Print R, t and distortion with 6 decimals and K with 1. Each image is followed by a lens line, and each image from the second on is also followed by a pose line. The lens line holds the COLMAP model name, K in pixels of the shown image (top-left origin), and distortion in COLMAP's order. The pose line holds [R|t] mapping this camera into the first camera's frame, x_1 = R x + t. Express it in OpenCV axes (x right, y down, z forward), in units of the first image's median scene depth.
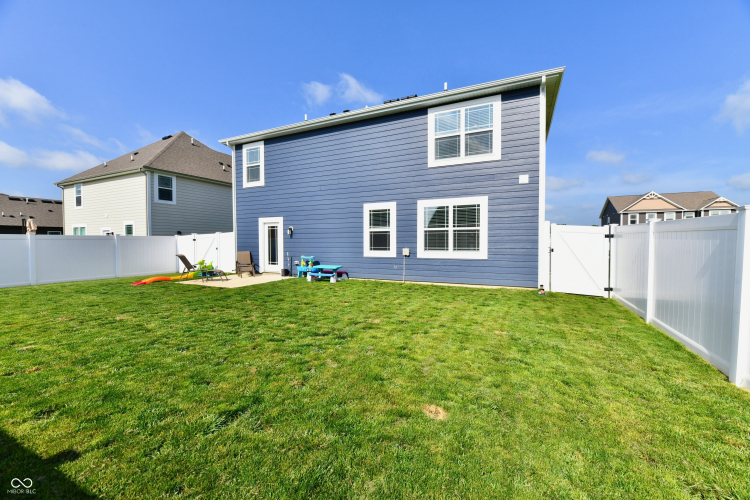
lens RADIAL K [[308.1, 0, 380.5], [0, 308.1, 242.4], [0, 0, 1]] dist [-0.002945, -0.000323]
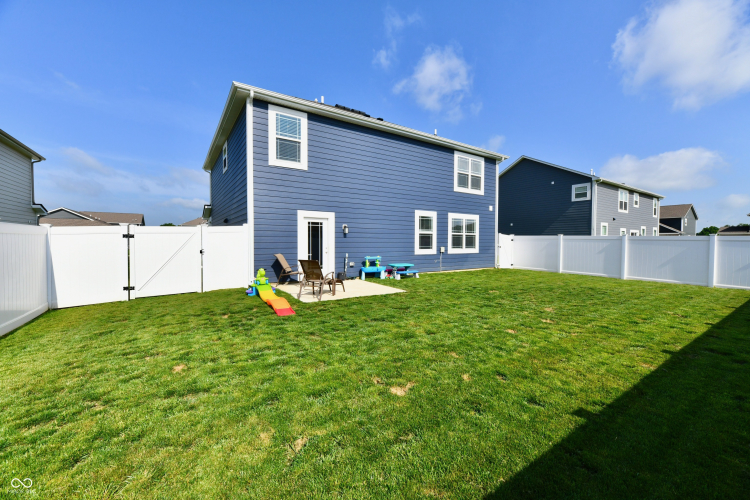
lens RADIAL K [[308.1, 0, 380.5], [0, 308.1, 242.4], [0, 0, 1]] dist [-0.002945, -0.000323]
pose [[0.500334, 0.008898, 0.865787, -1.171344], [0.001804, 0.999934, -0.011318, 0.012943], [-0.865831, 0.007225, 0.500285, 0.533623]]
